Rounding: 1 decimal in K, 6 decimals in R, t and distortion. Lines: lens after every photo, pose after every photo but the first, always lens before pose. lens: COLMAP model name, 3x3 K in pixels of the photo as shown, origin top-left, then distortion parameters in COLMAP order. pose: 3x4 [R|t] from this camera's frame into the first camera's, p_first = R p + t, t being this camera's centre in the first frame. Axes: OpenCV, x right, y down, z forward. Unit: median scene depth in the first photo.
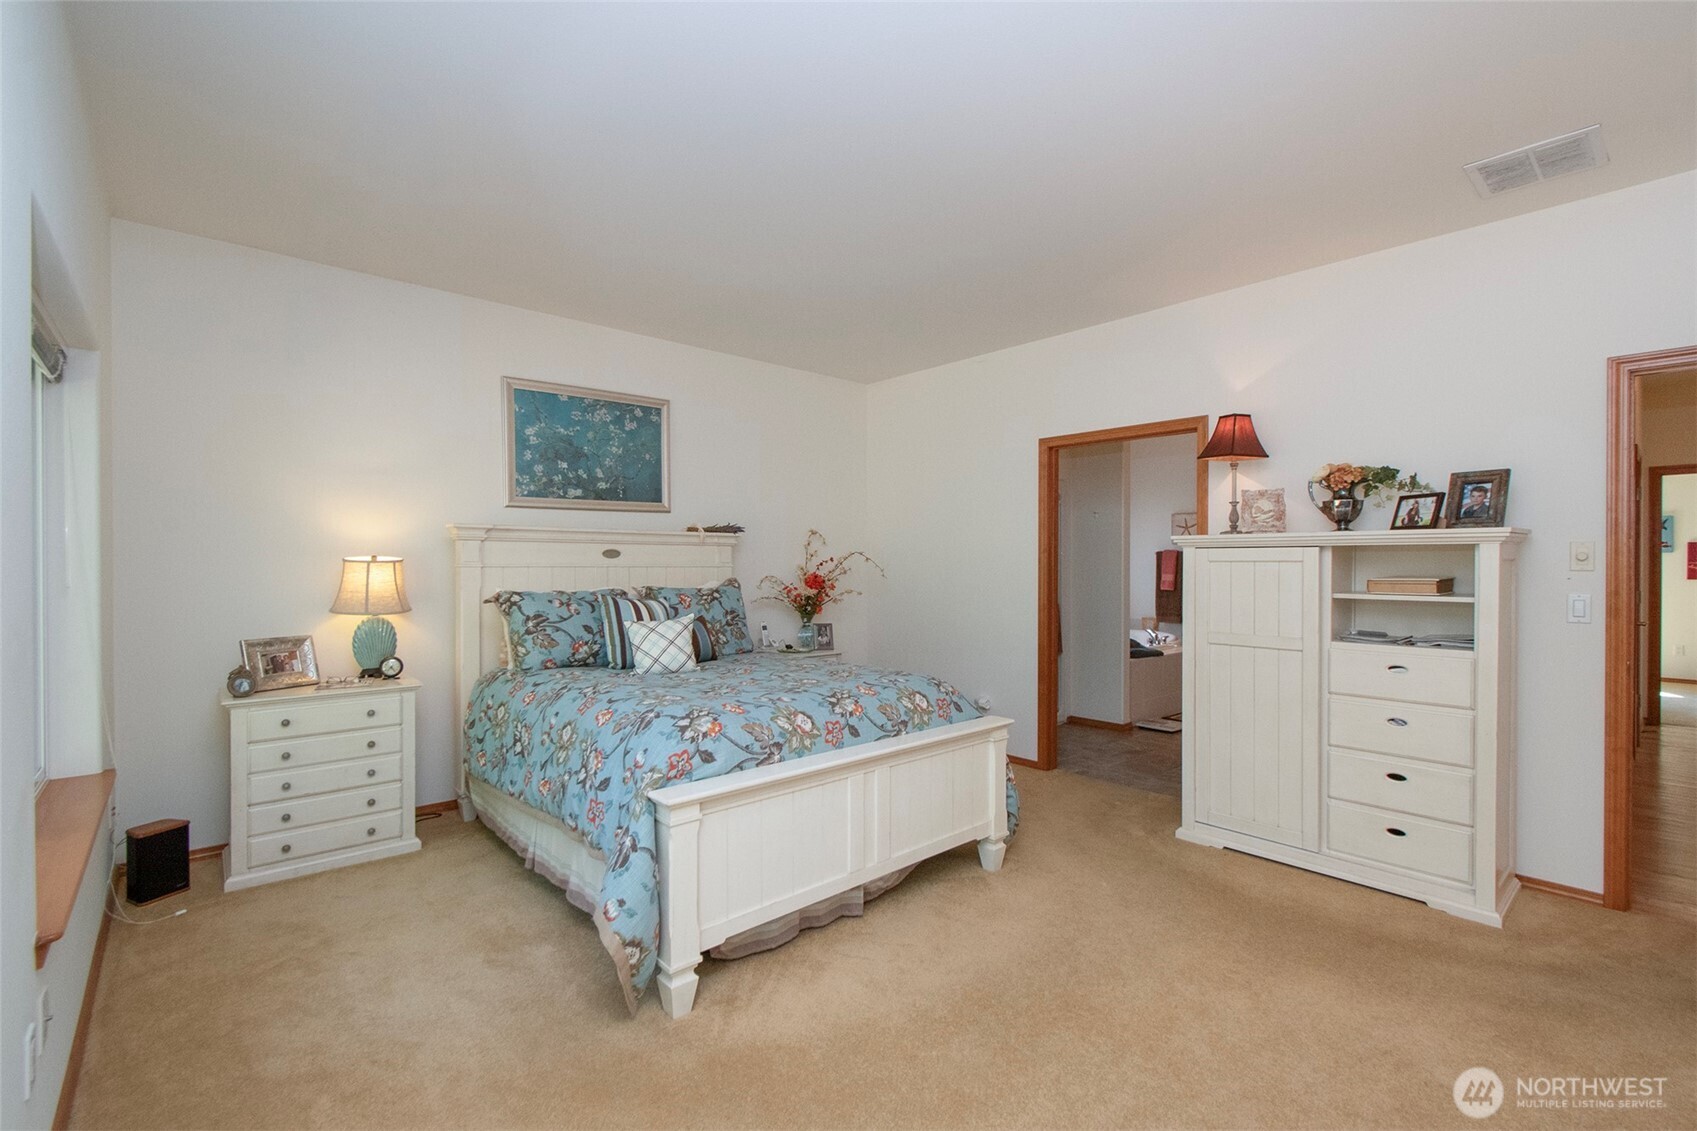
lens RADIAL K [[735.3, 0, 836.2], [0, 735.3, 565.7], [0, 0, 1]] dist [0.001166, 0.000171]
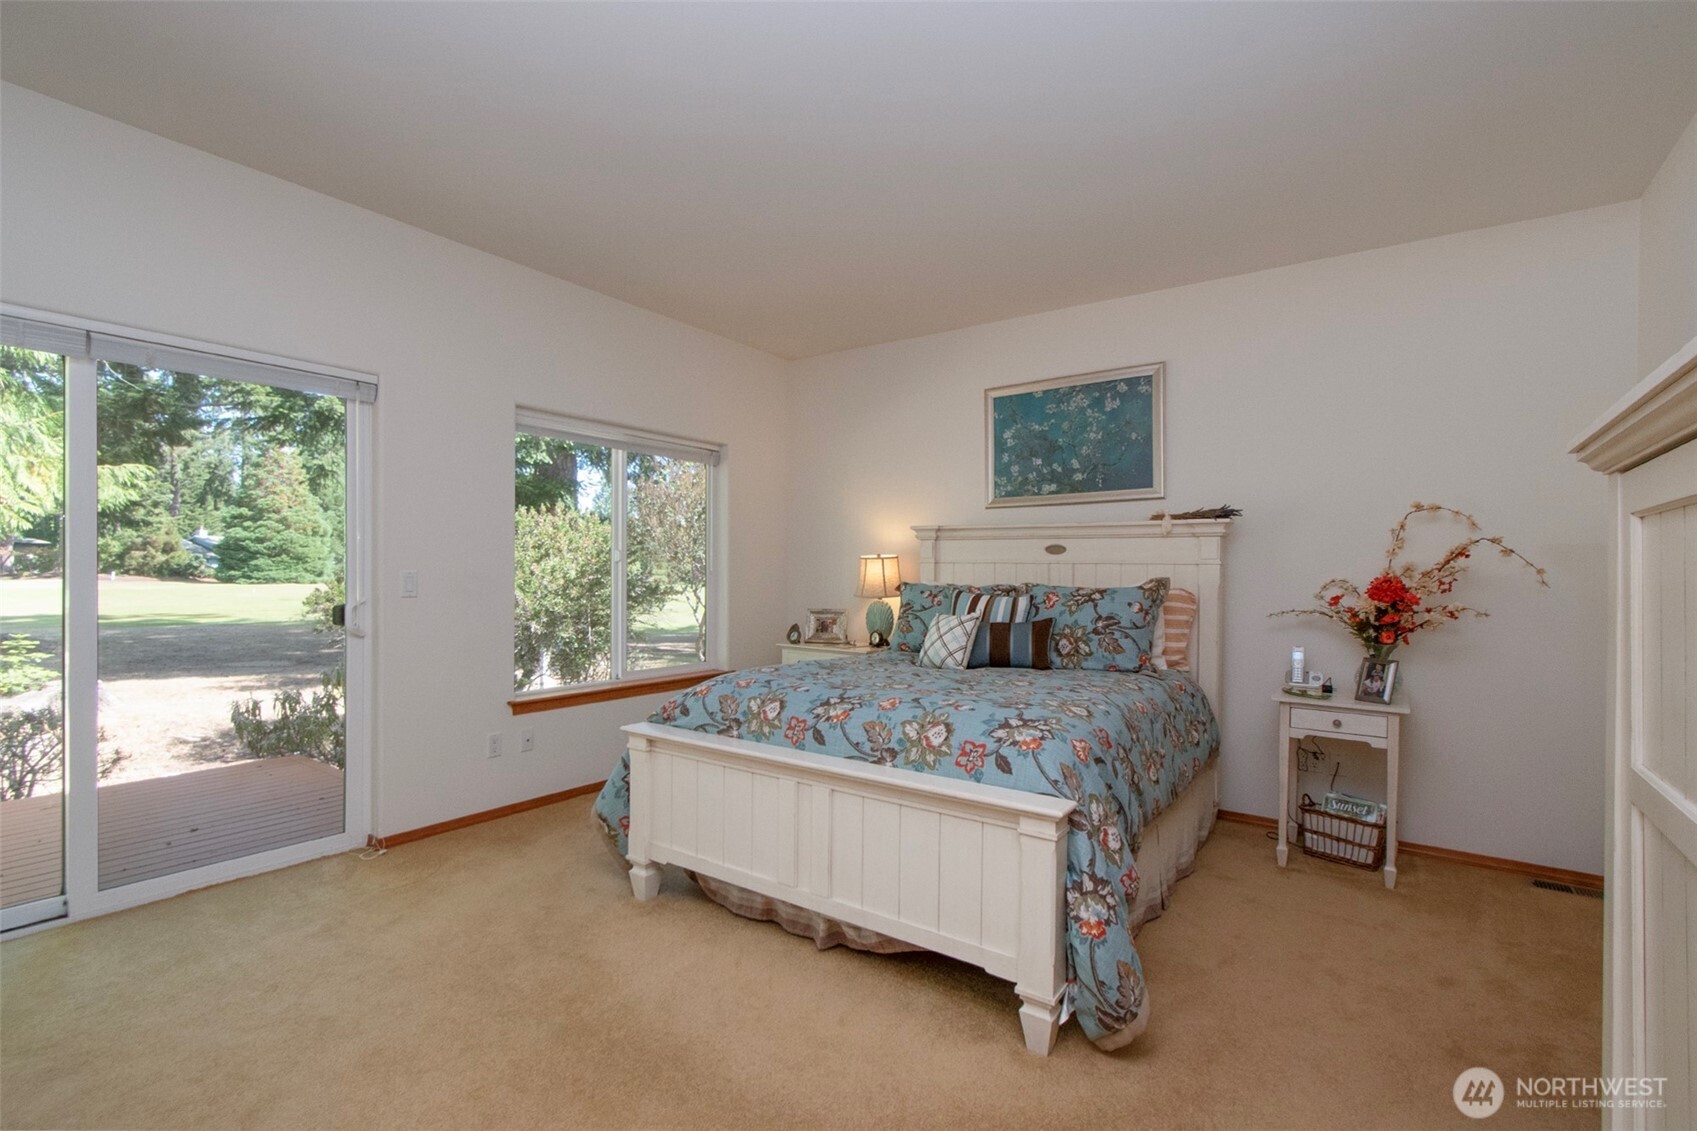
lens RADIAL K [[761.9, 0, 846.1], [0, 761.9, 576.8], [0, 0, 1]] dist [-0.000618, 0.000085]
pose [[0.233740, 0.008461, -0.972262, 0.580174], [-0.014273, 0.999884, 0.005270, 0.017485], [0.972194, 0.012646, 0.233834, 0.515271]]
